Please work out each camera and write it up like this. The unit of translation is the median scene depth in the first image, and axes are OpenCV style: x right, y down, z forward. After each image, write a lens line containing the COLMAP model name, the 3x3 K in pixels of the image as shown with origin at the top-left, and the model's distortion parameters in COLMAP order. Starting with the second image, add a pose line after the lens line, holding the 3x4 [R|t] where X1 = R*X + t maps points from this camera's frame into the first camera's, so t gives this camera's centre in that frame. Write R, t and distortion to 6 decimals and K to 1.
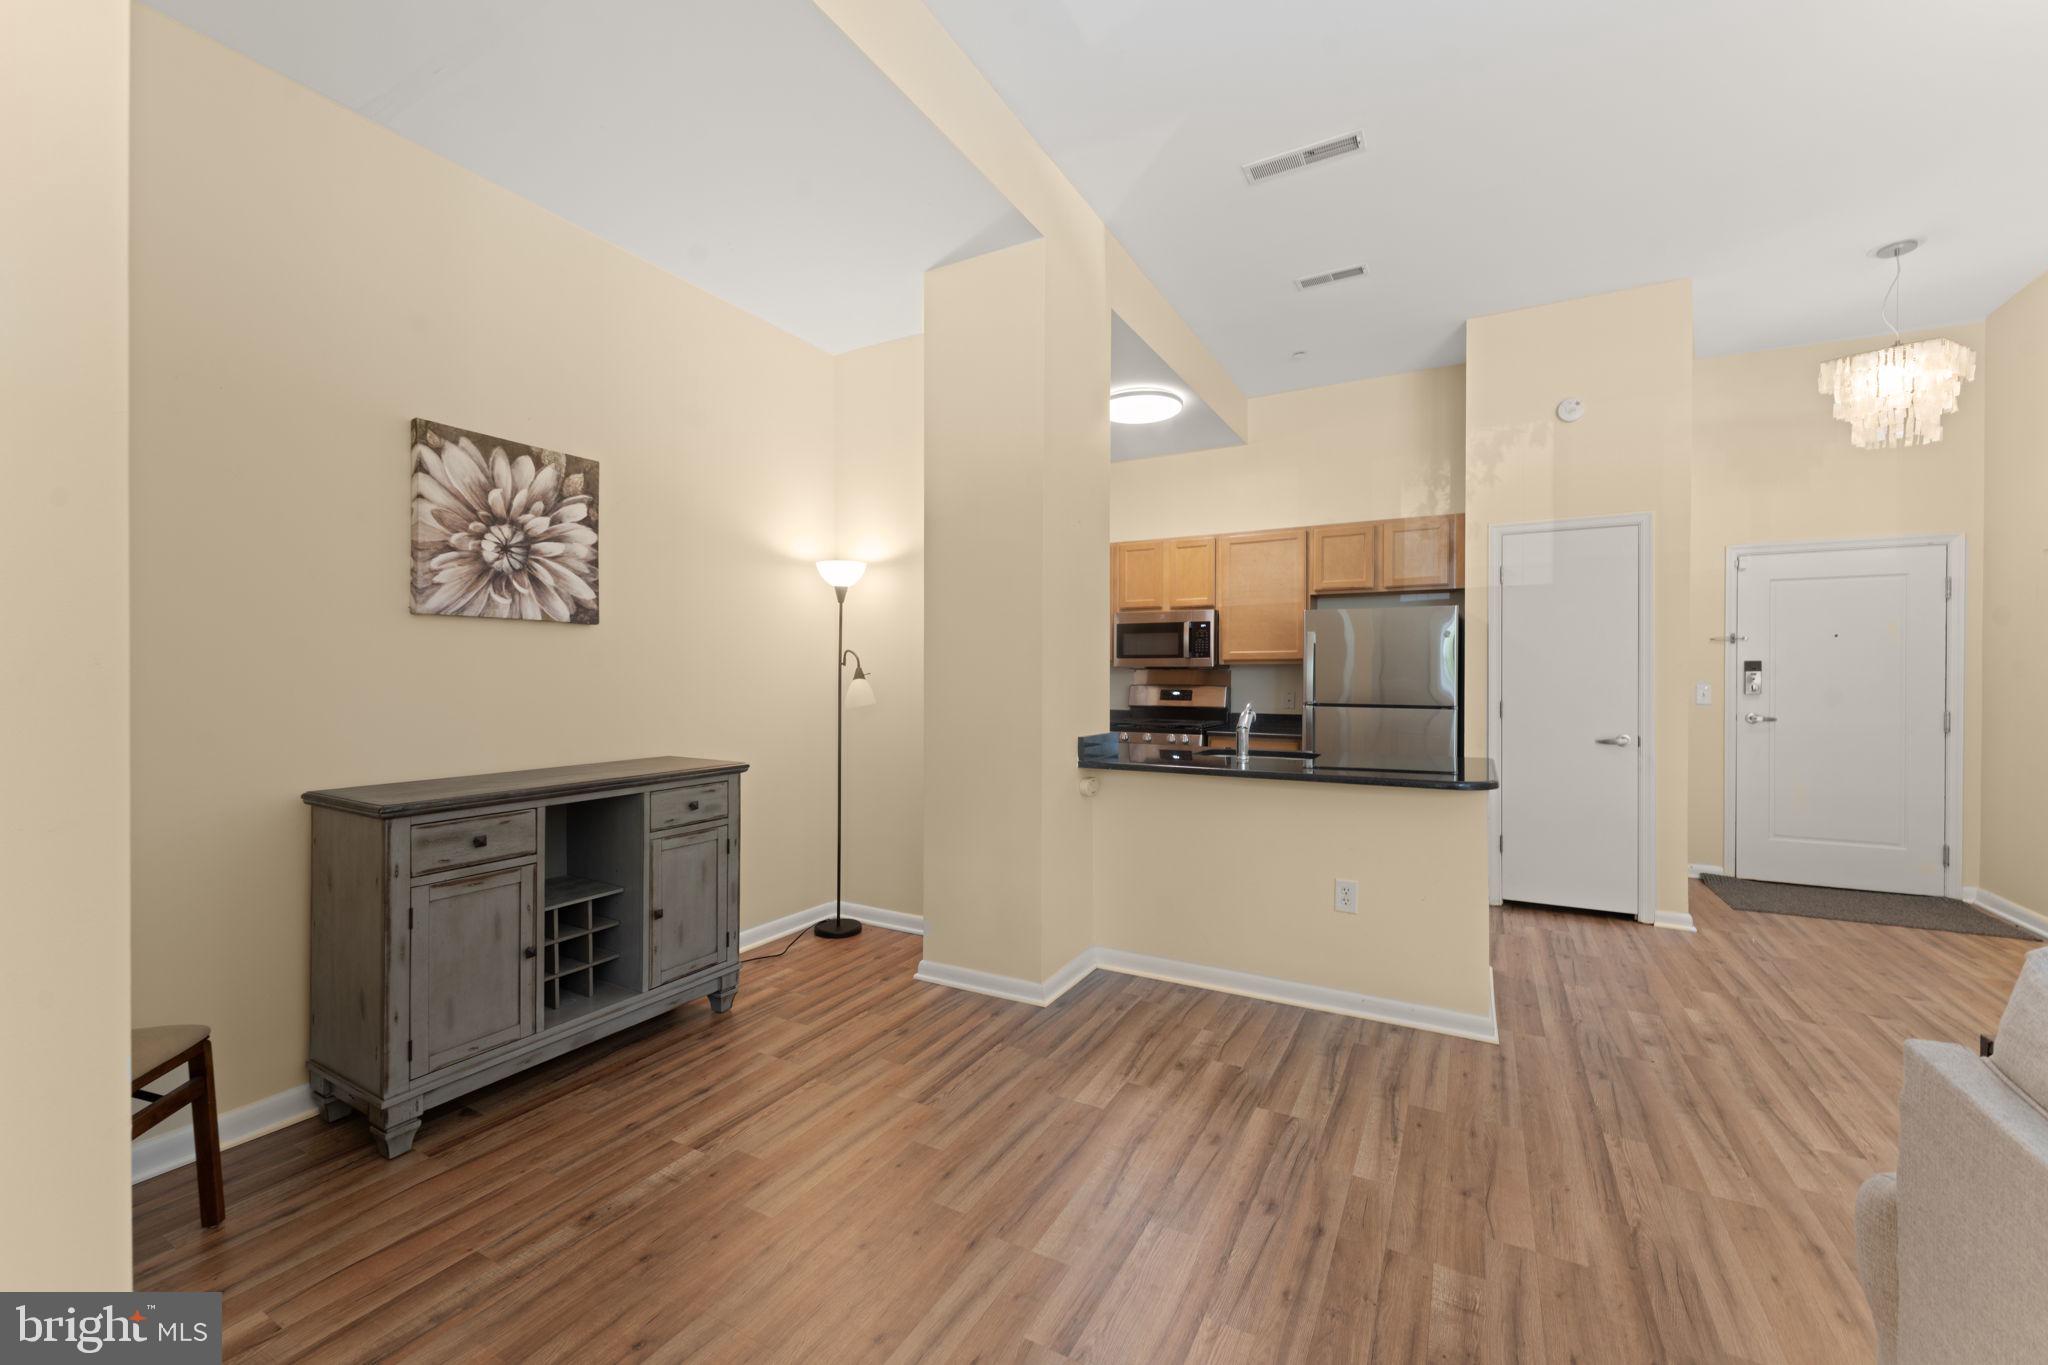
lens RADIAL K [[817.6, 0, 1020.3], [0, 817.6, 678.9], [0, 0, 1]] dist [0.001673, 0.000289]
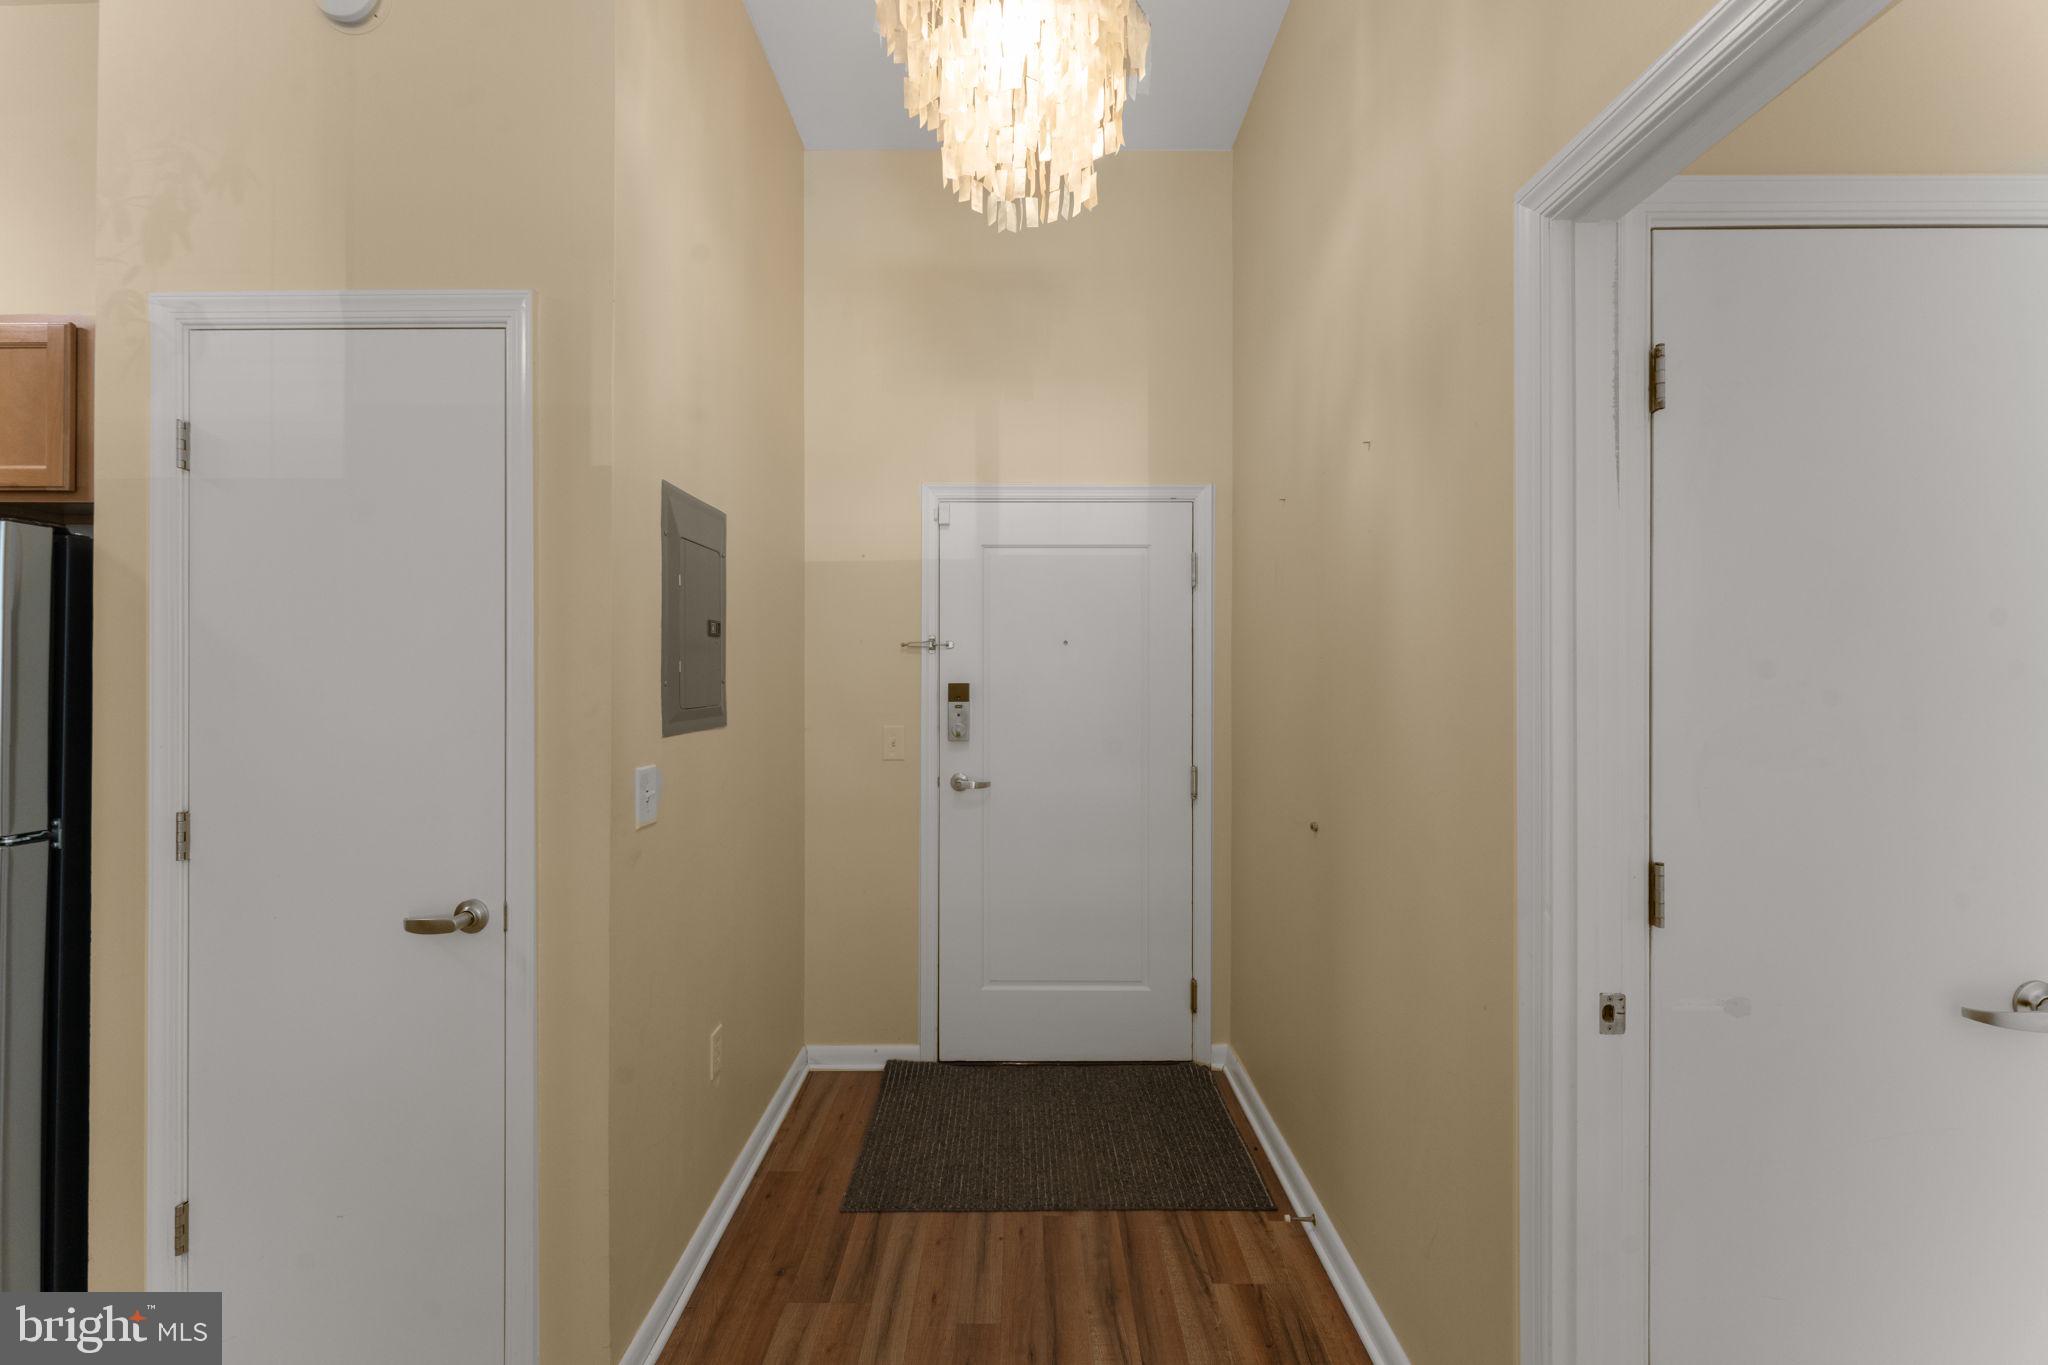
lens RADIAL K [[817.6, 0, 1020.3], [0, 817.6, 678.9], [0, 0, 1]] dist [0.001673, 0.000289]
pose [[0.874715, -0.001421, 0.484636, 1.091262], [0.004021, 0.999983, -0.004325, -0.038470], [-0.484621, 0.005732, 0.874705, 0.791316]]
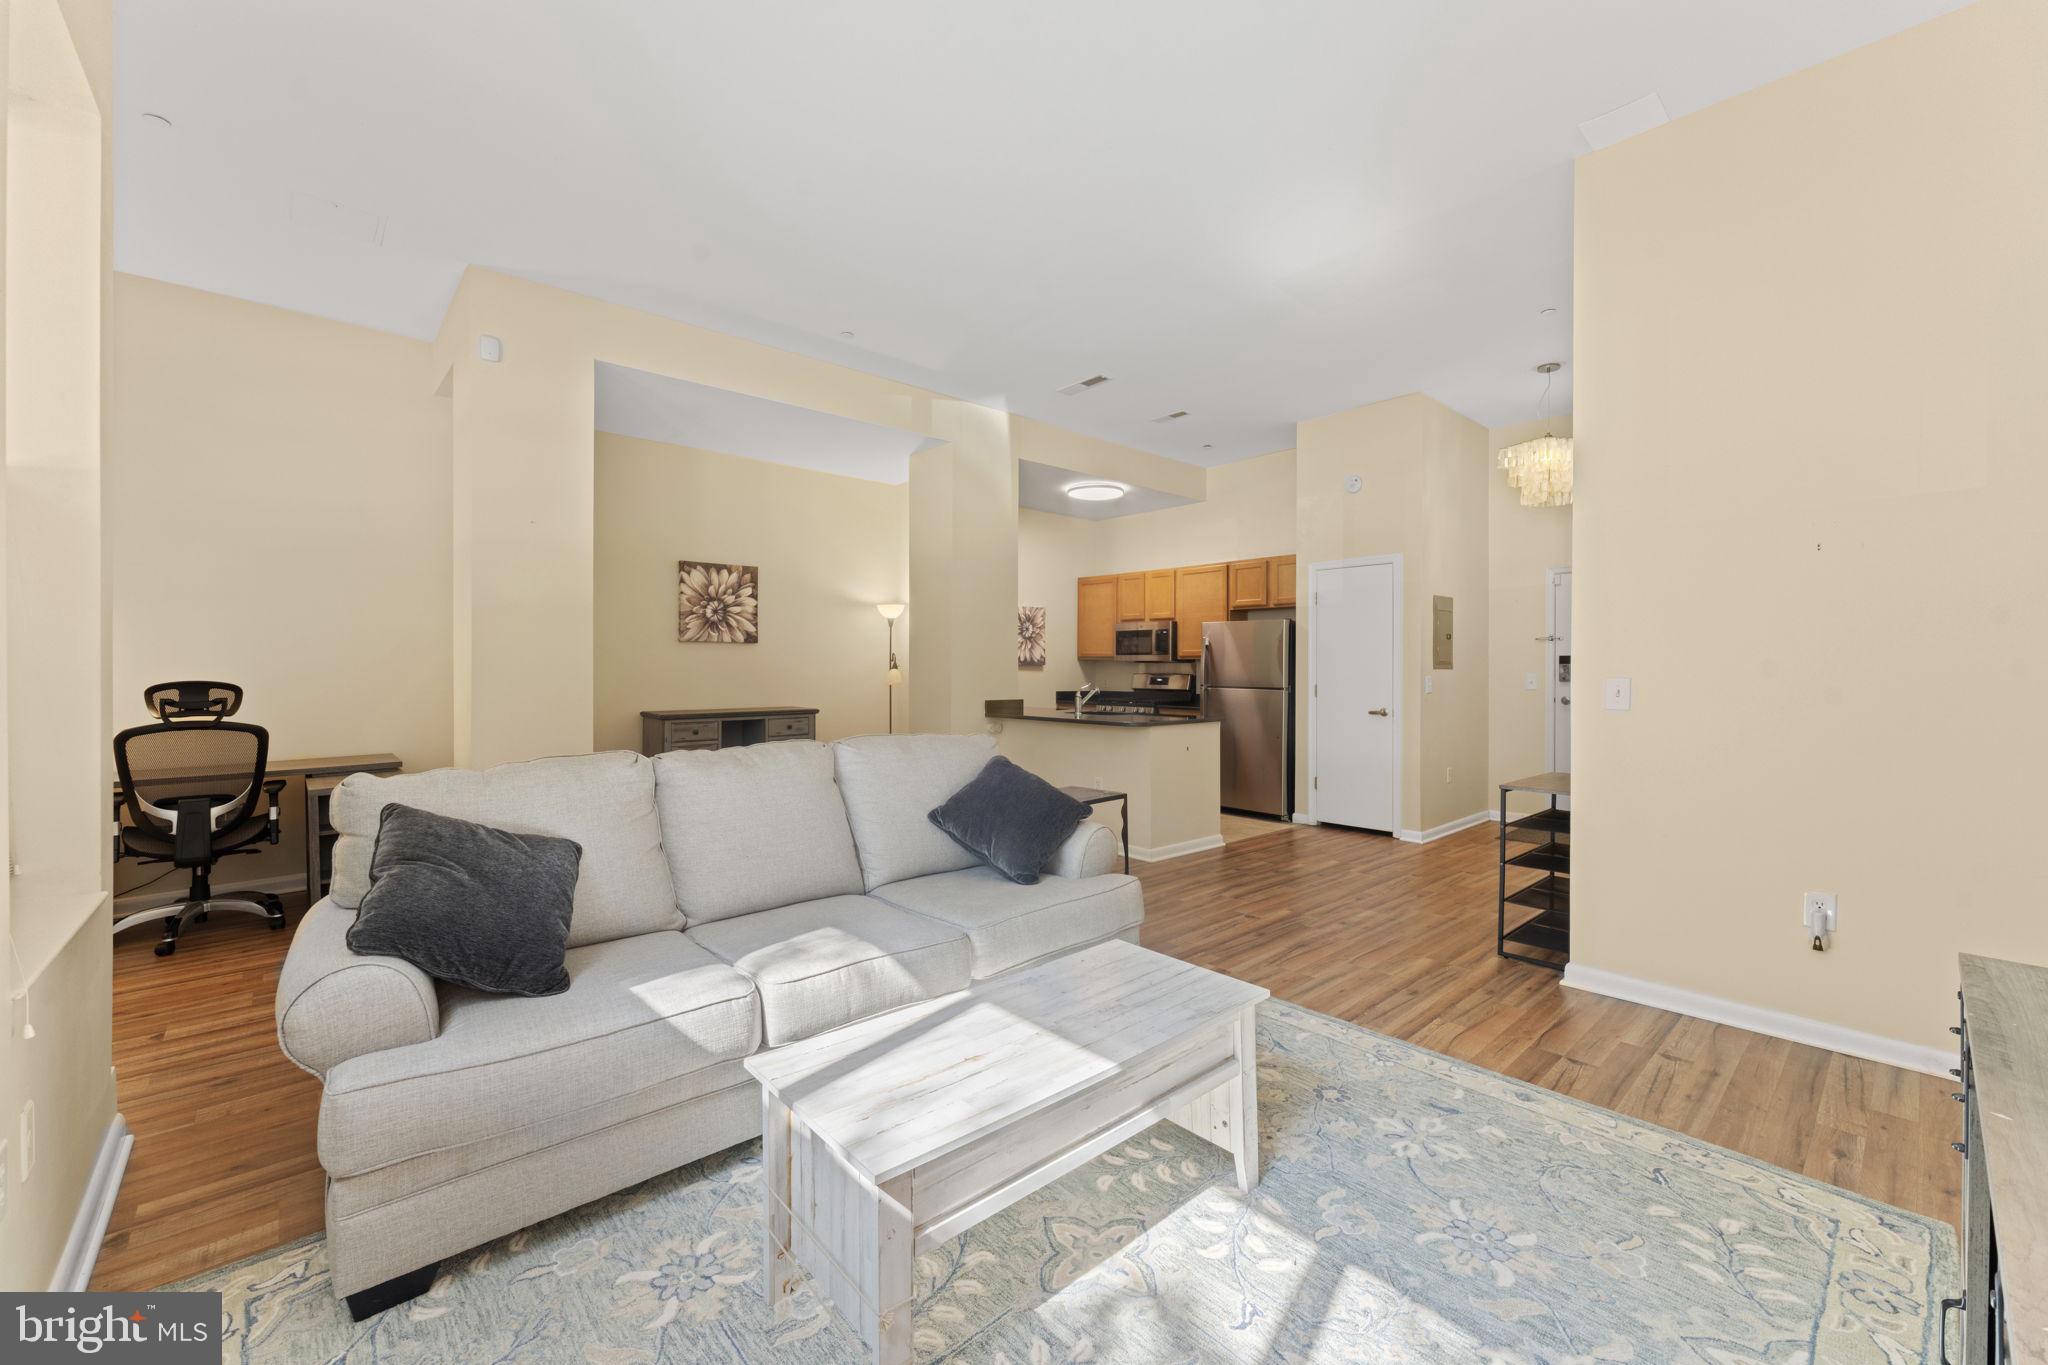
lens RADIAL K [[815.4, 0, 1025.7], [0, 815.4, 671.8], [0, 0, 1]] dist [0.000616, 0.000033]
pose [[0.946921, 0.001888, -0.321460, 0.845366], [-0.001551, 0.999998, 0.001303, 0.004739], [0.321462, -0.000736, 0.946922, -0.804310]]
